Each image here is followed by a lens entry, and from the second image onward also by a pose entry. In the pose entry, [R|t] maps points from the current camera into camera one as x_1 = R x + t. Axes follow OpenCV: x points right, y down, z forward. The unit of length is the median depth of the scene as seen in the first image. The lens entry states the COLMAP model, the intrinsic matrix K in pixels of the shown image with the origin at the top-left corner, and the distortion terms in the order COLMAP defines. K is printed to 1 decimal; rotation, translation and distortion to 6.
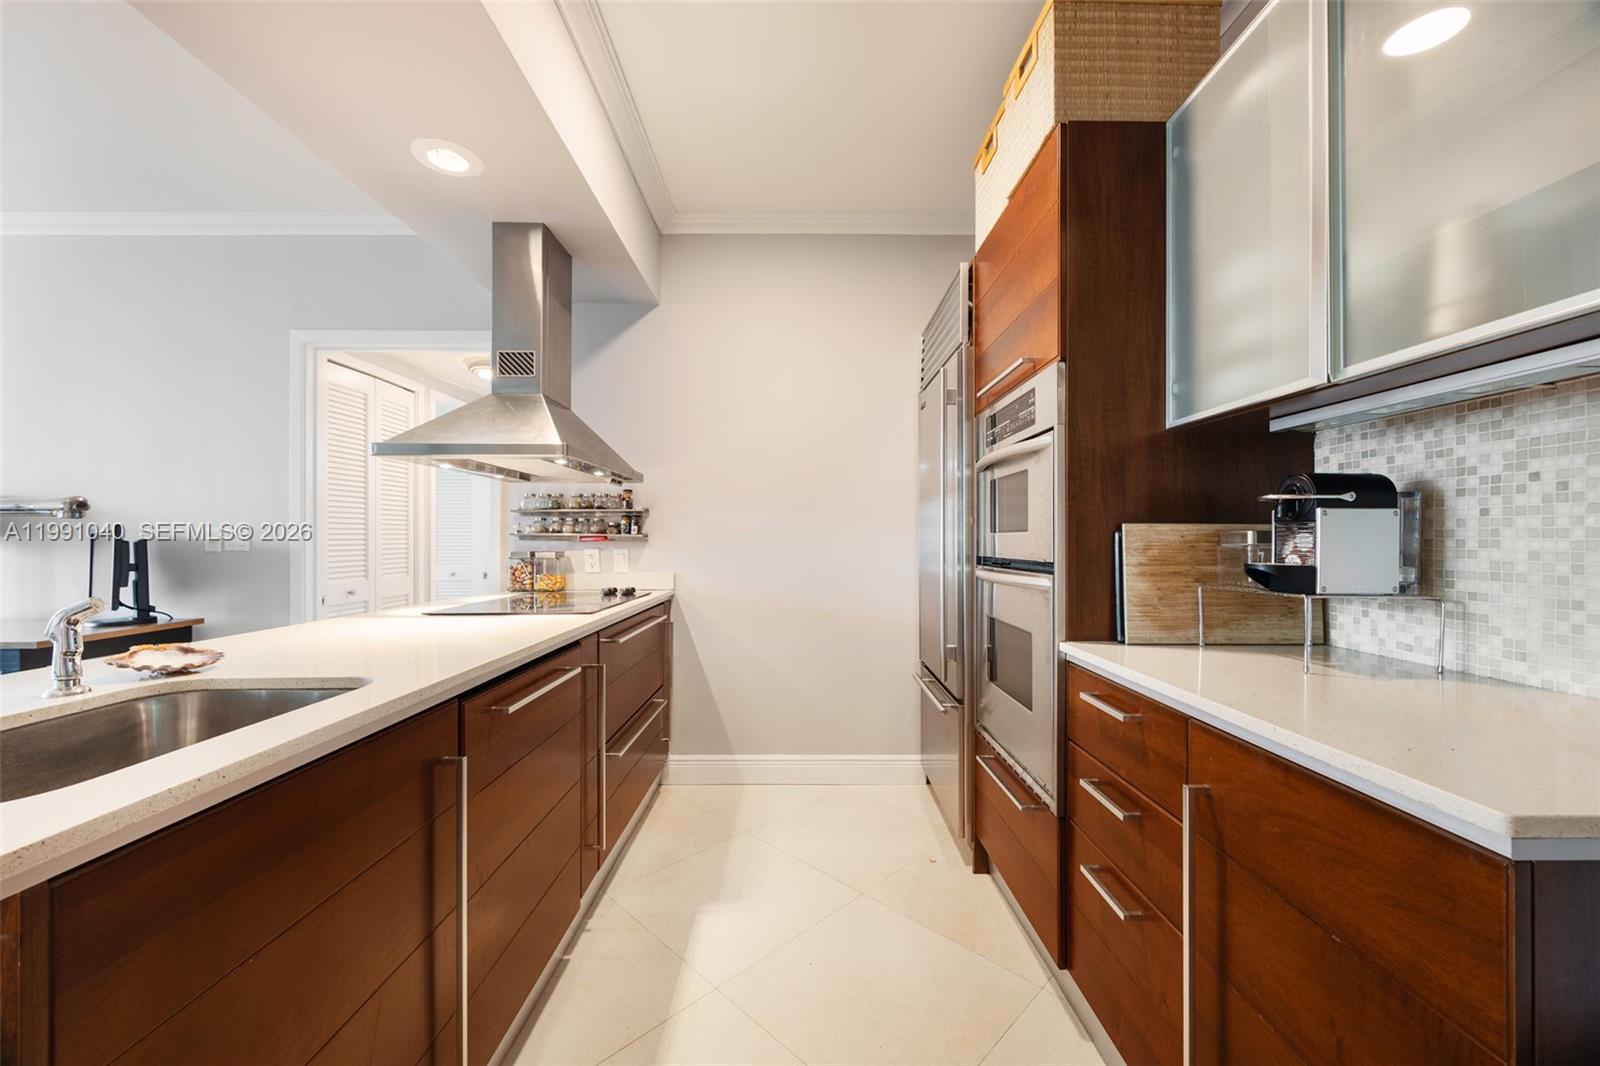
lens RADIAL K [[617.4, 0, 801.0], [0, 617.4, 534.2], [0, 0, 1]] dist [0.001671, 0.000150]
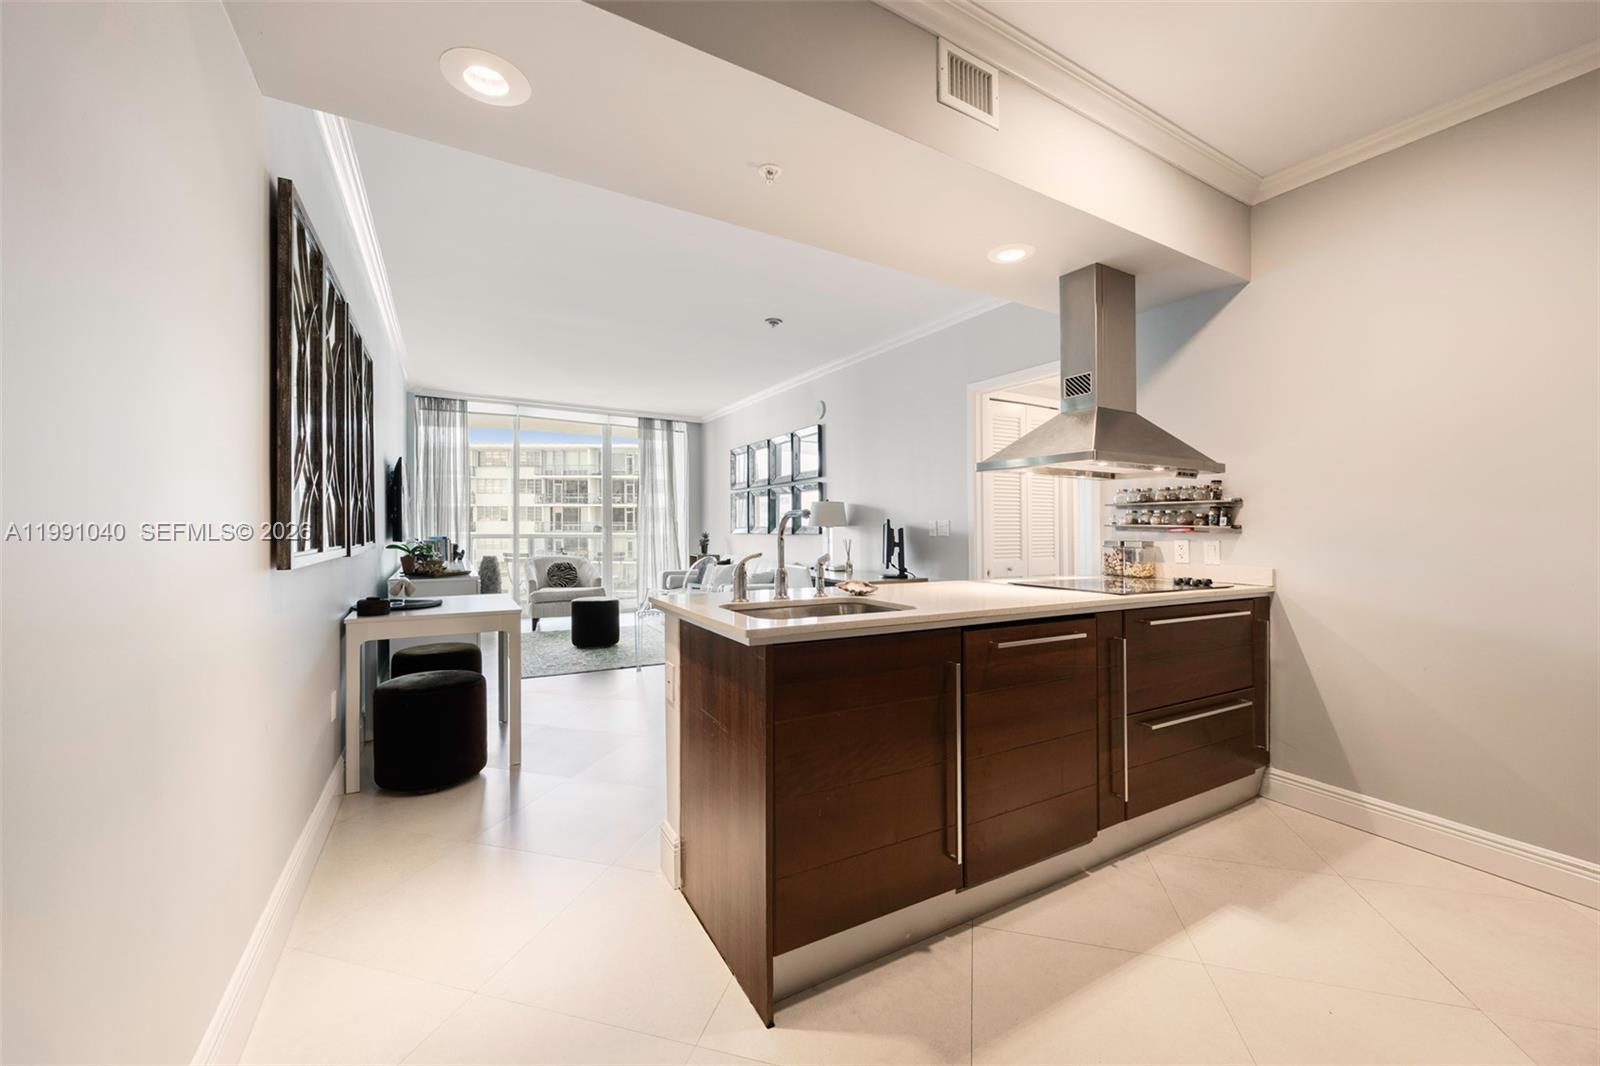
lens RADIAL K [[617.4, 0, 801.8], [0, 617.4, 533.0], [0, 0, 1]] dist [0.001671, 0.000150]
pose [[0.493295, 0.012705, -0.869769, 0.249307], [-0.001719, 0.999906, 0.013631, -0.000567], [0.869860, -0.005229, 0.493270, -0.056335]]
